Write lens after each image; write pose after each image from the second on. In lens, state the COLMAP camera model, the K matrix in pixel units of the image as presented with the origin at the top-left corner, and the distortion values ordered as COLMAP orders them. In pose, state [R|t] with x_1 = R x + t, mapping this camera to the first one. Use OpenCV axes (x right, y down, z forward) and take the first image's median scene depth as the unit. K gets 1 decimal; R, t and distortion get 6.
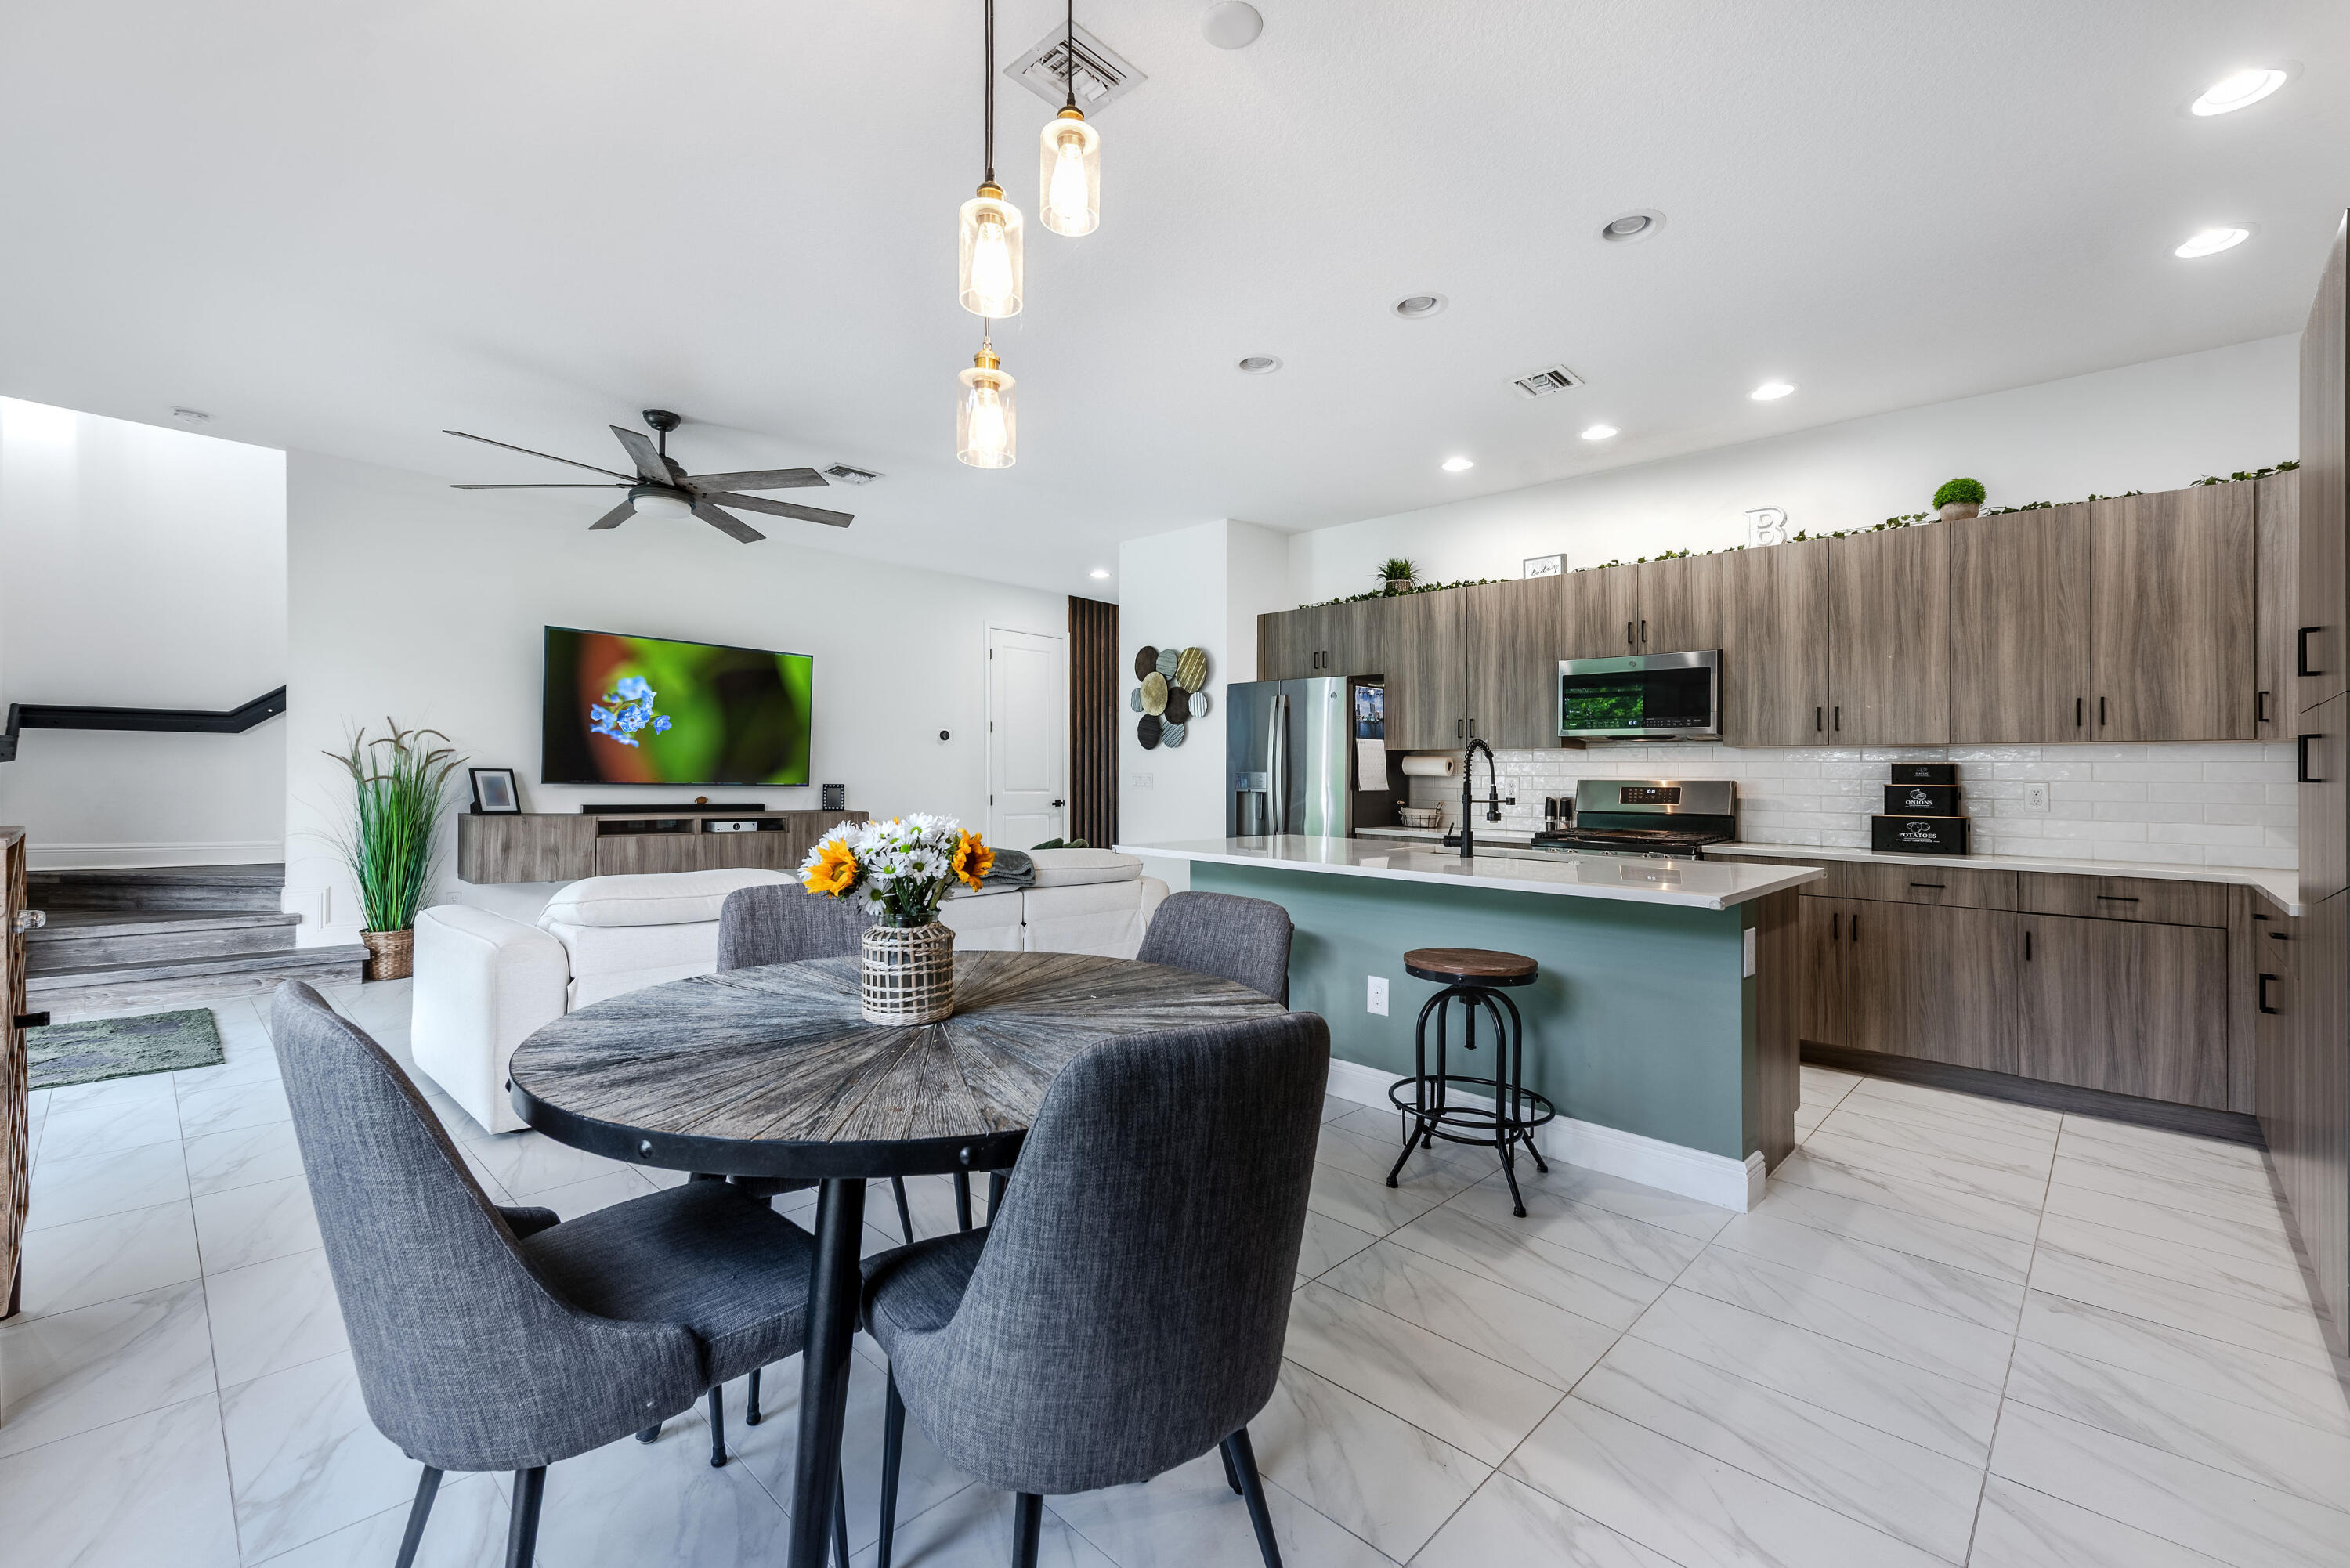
lens RADIAL K [[1006.9, 0, 1169.4], [0, 1006.9, 780.9], [0, 0, 1]] dist [0.009350, -0.000383]
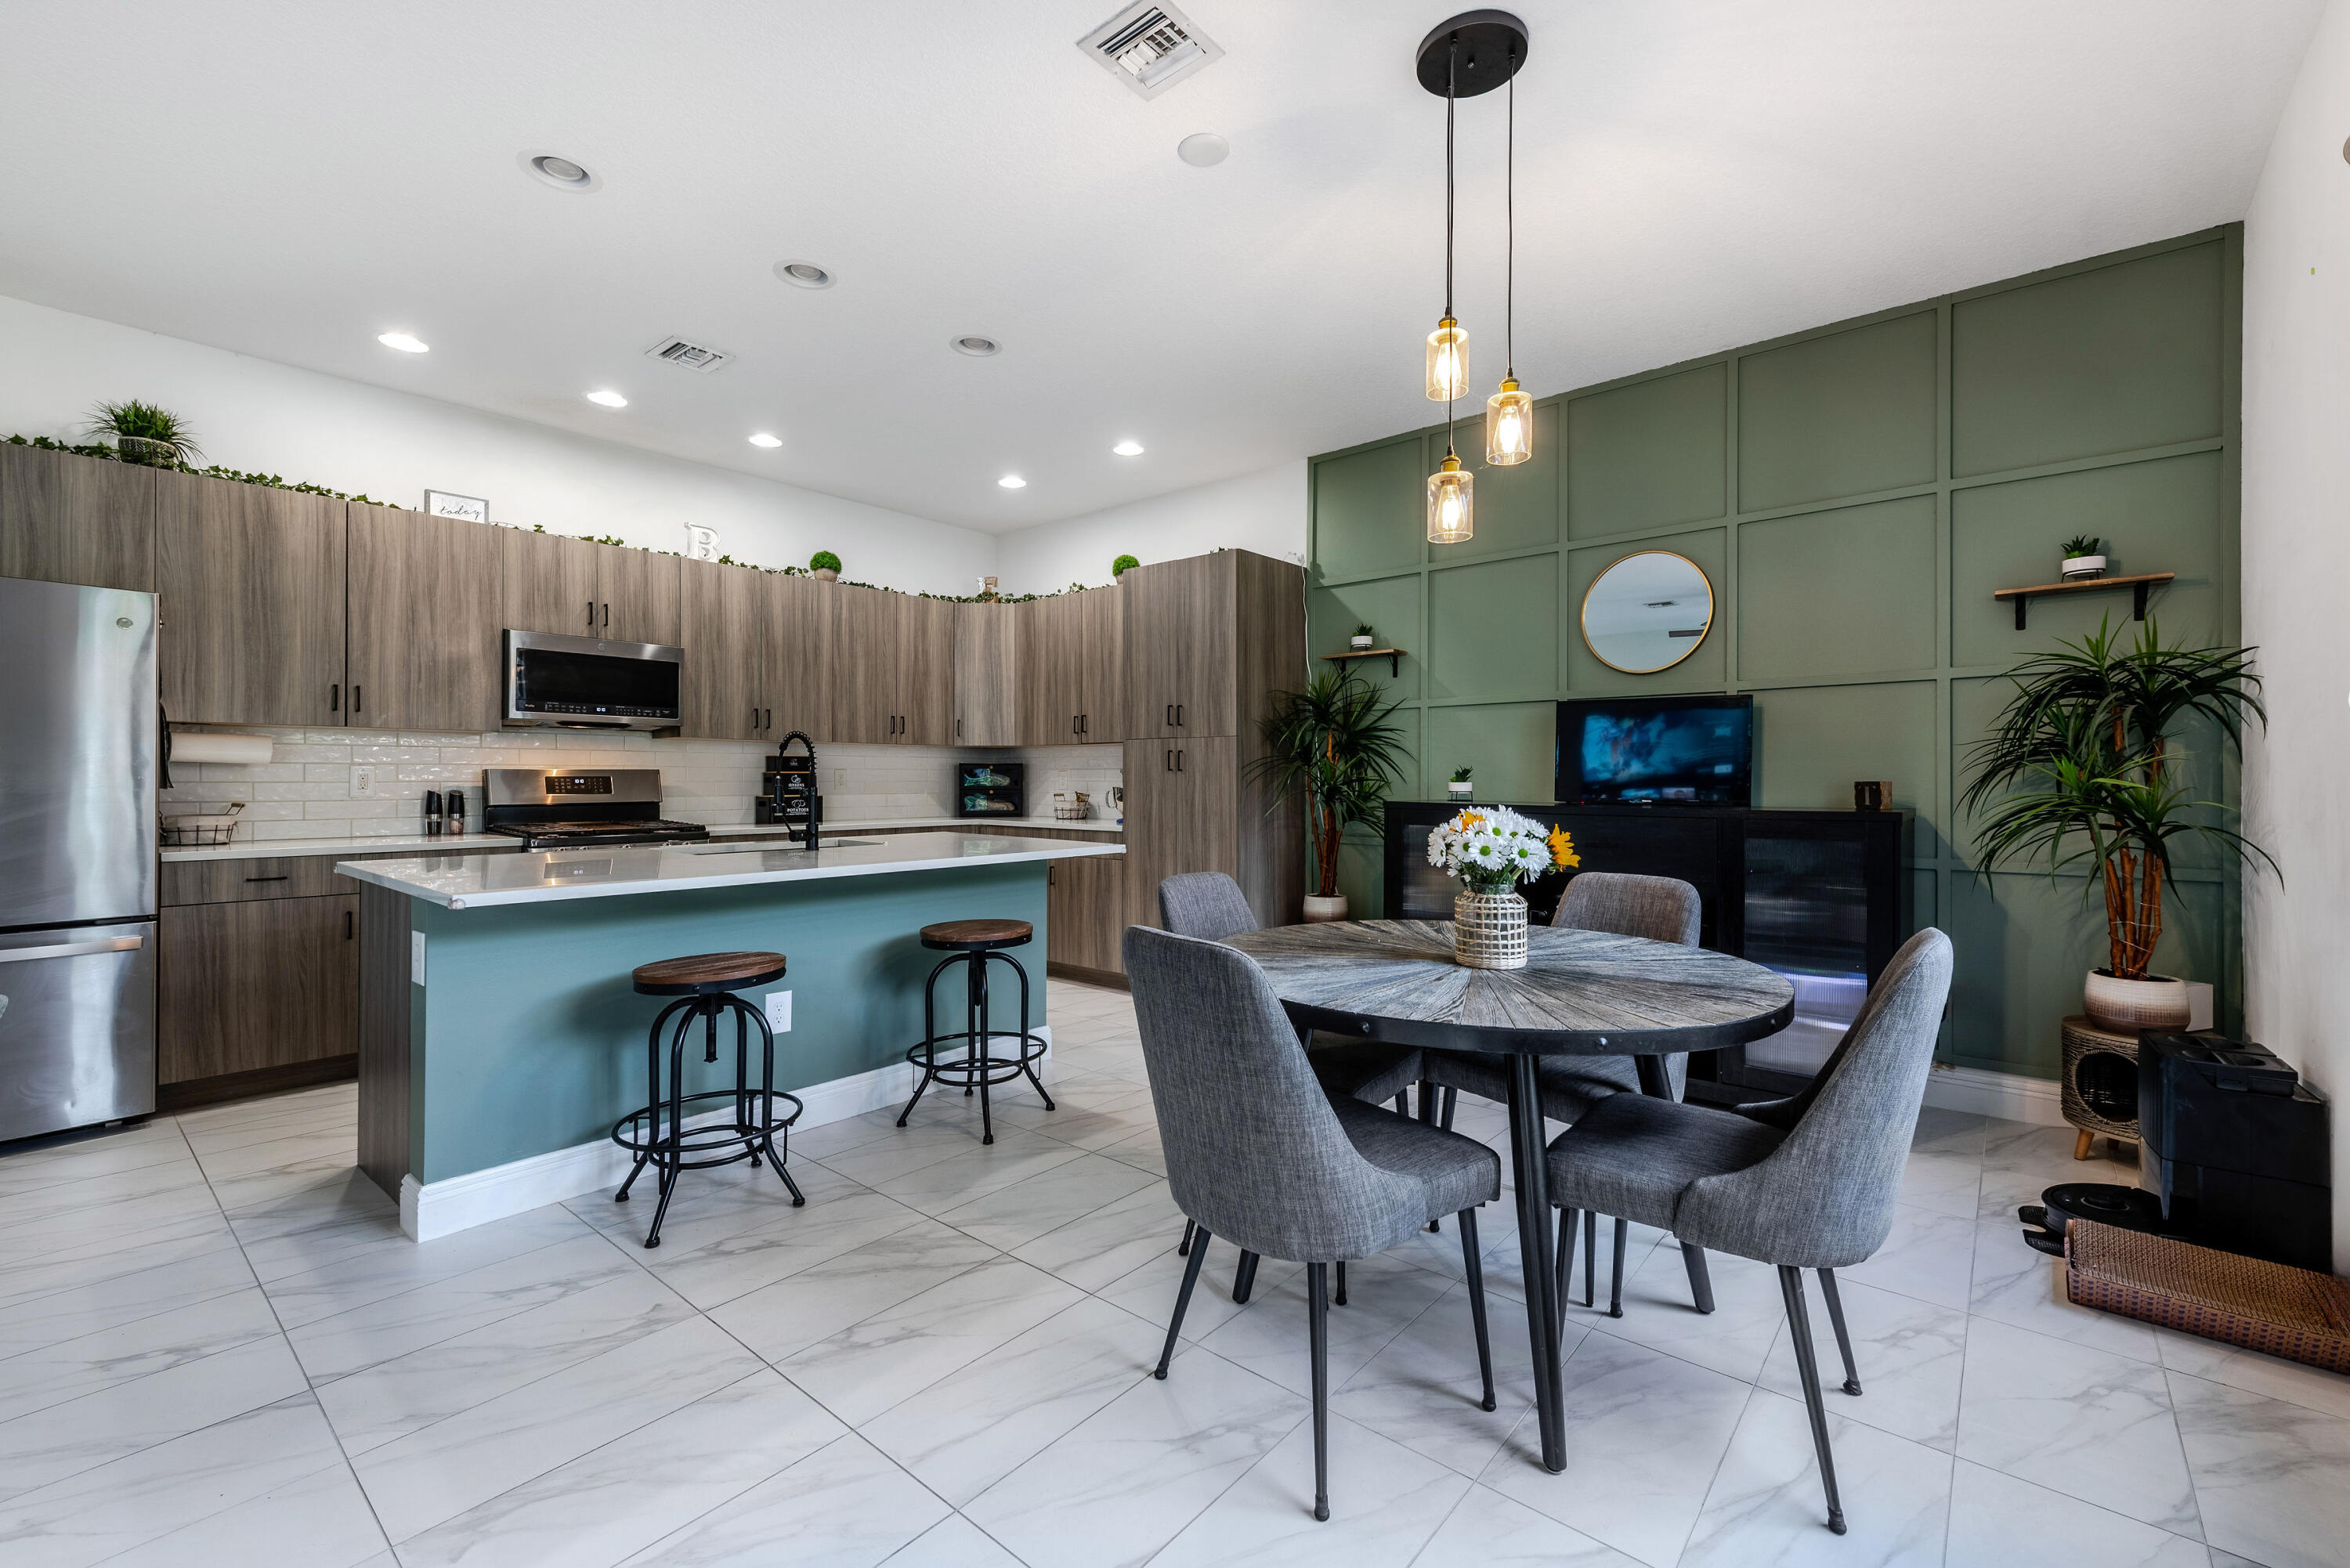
lens RADIAL K [[1006.9, 0, 1169.4], [0, 1006.9, 780.9], [0, 0, 1]] dist [0.009350, -0.000383]
pose [[-0.076020, -0.019388, 0.996918, -0.545195], [-0.003324, 0.999810, 0.019191, -0.010090], [-0.997101, -0.001855, -0.076070, 0.544040]]
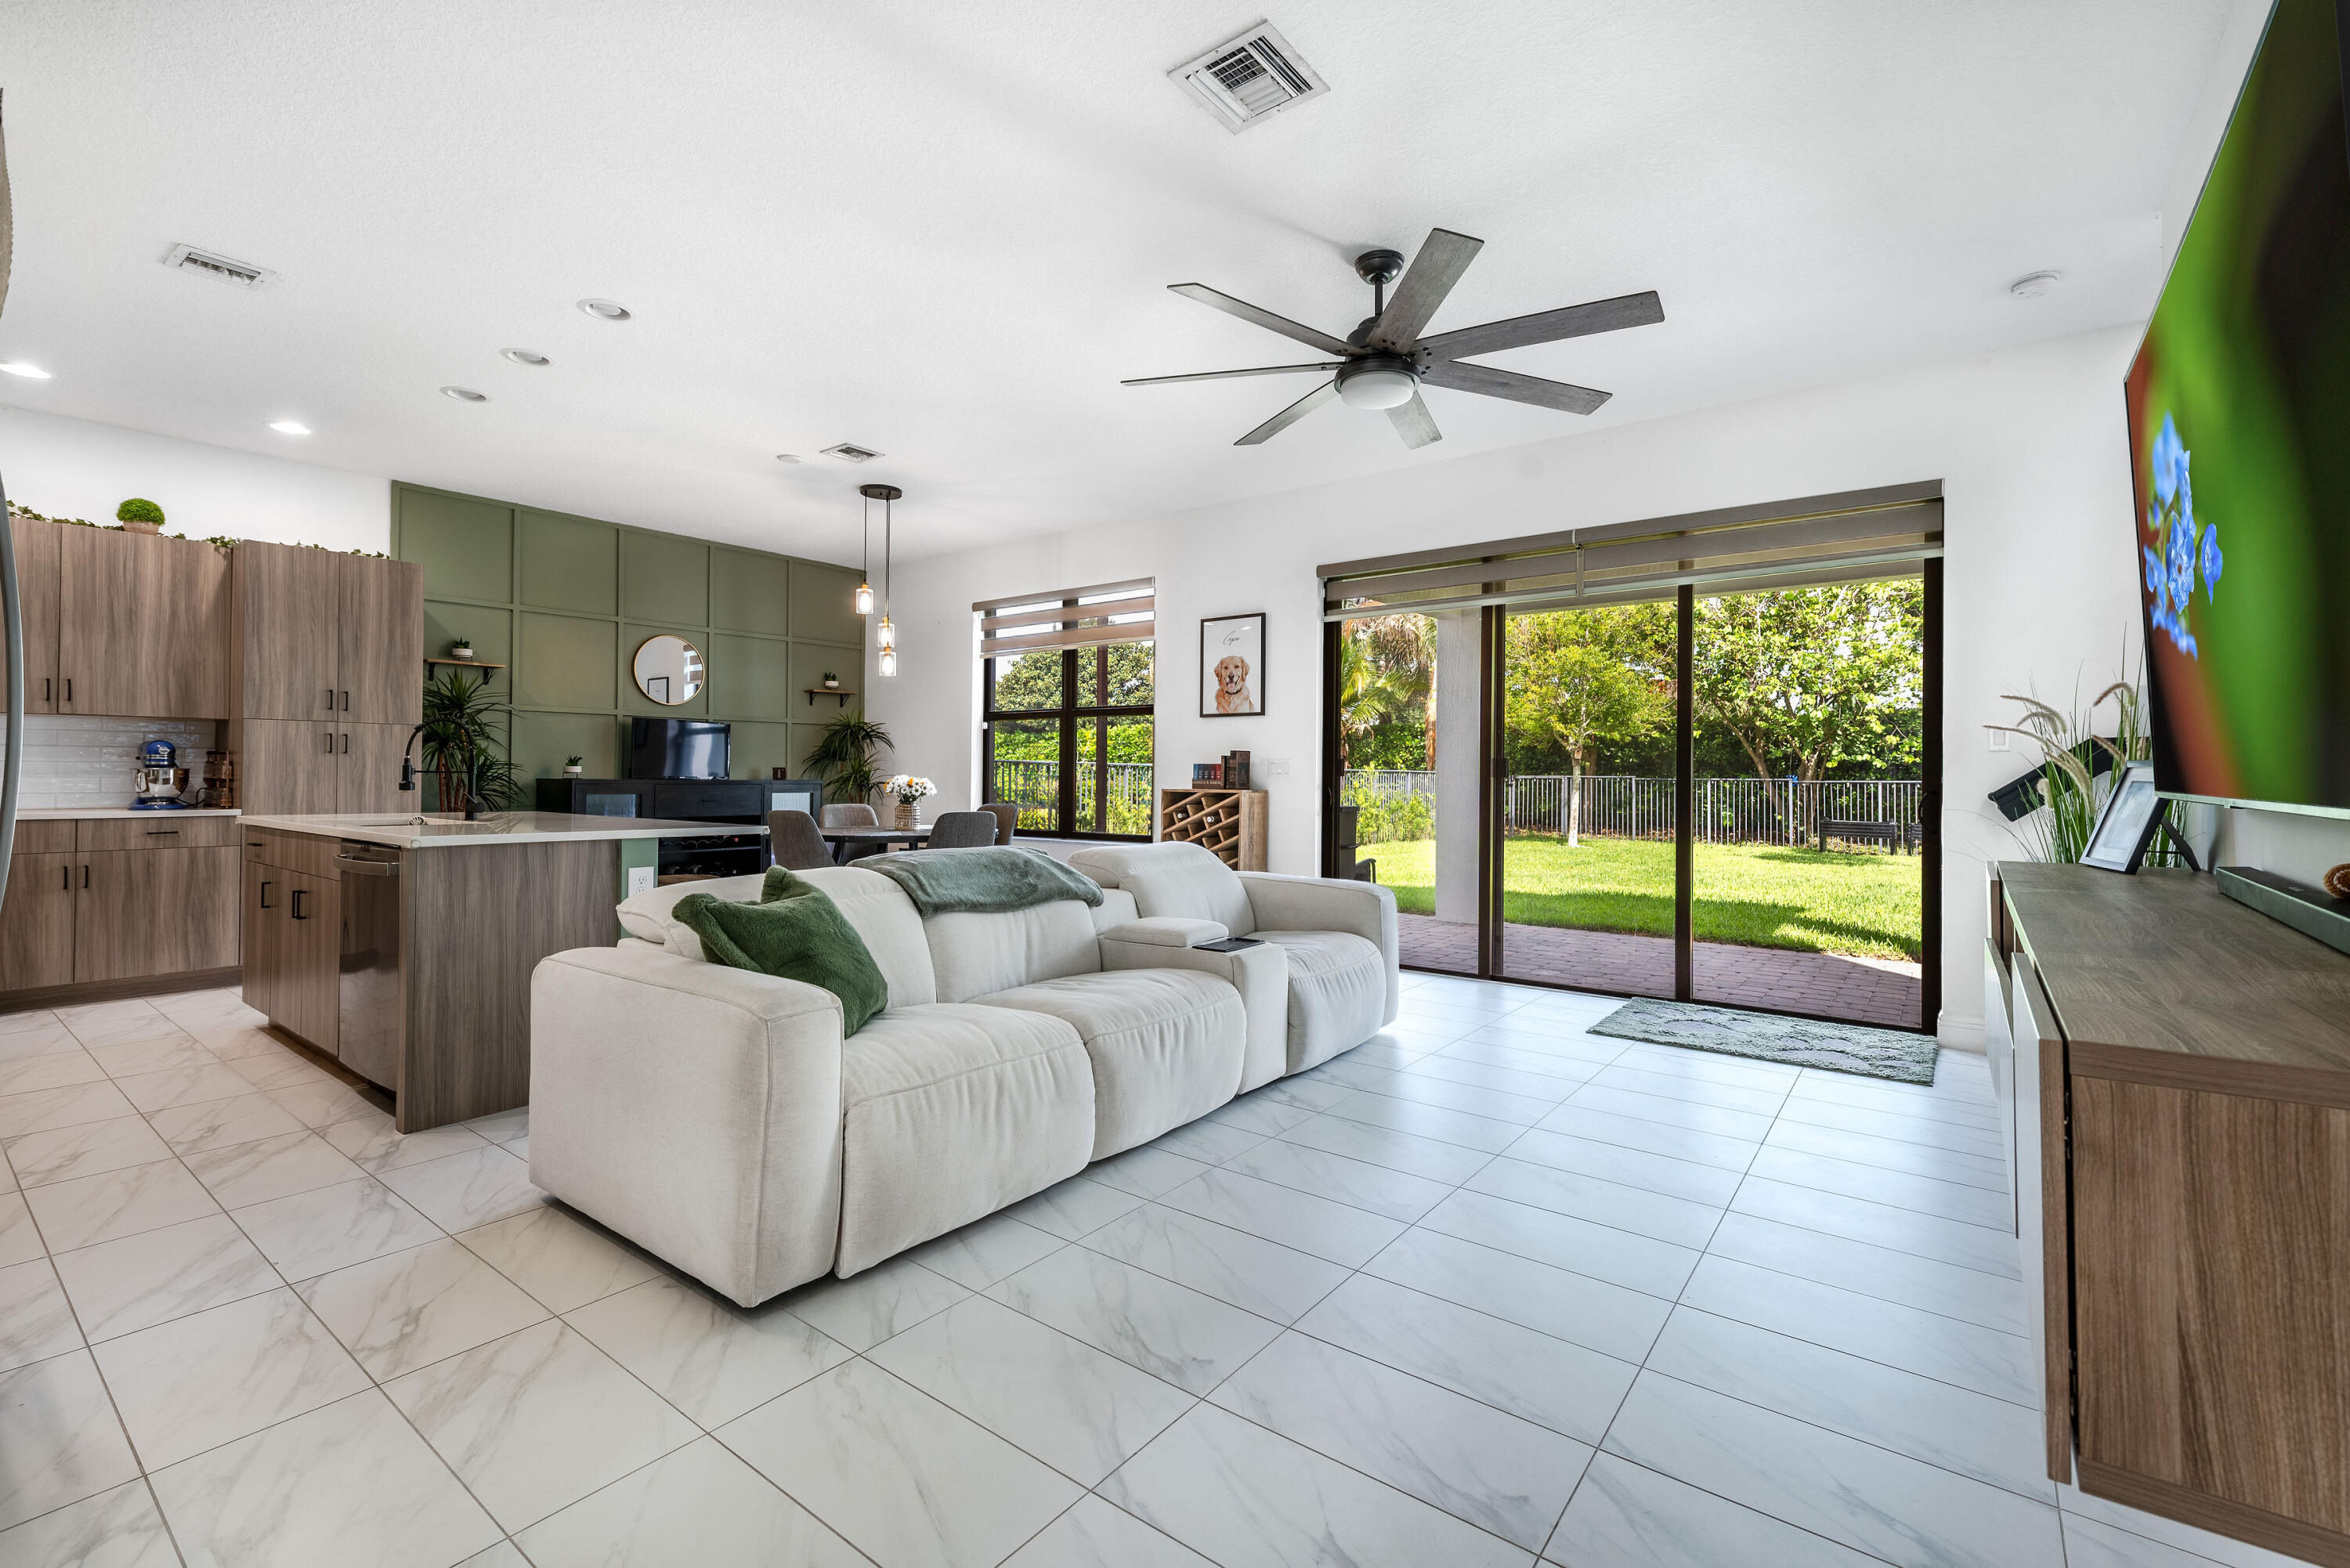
lens RADIAL K [[1006.9, 0, 1169.4], [0, 1006.9, 780.9], [0, 0, 1]] dist [0.009350, -0.000383]
pose [[-0.993001, -0.024523, -0.115535, -0.281968], [-0.025060, 0.999681, 0.003200, 0.003549], [0.115420, 0.006073, -0.993298, 1.674052]]
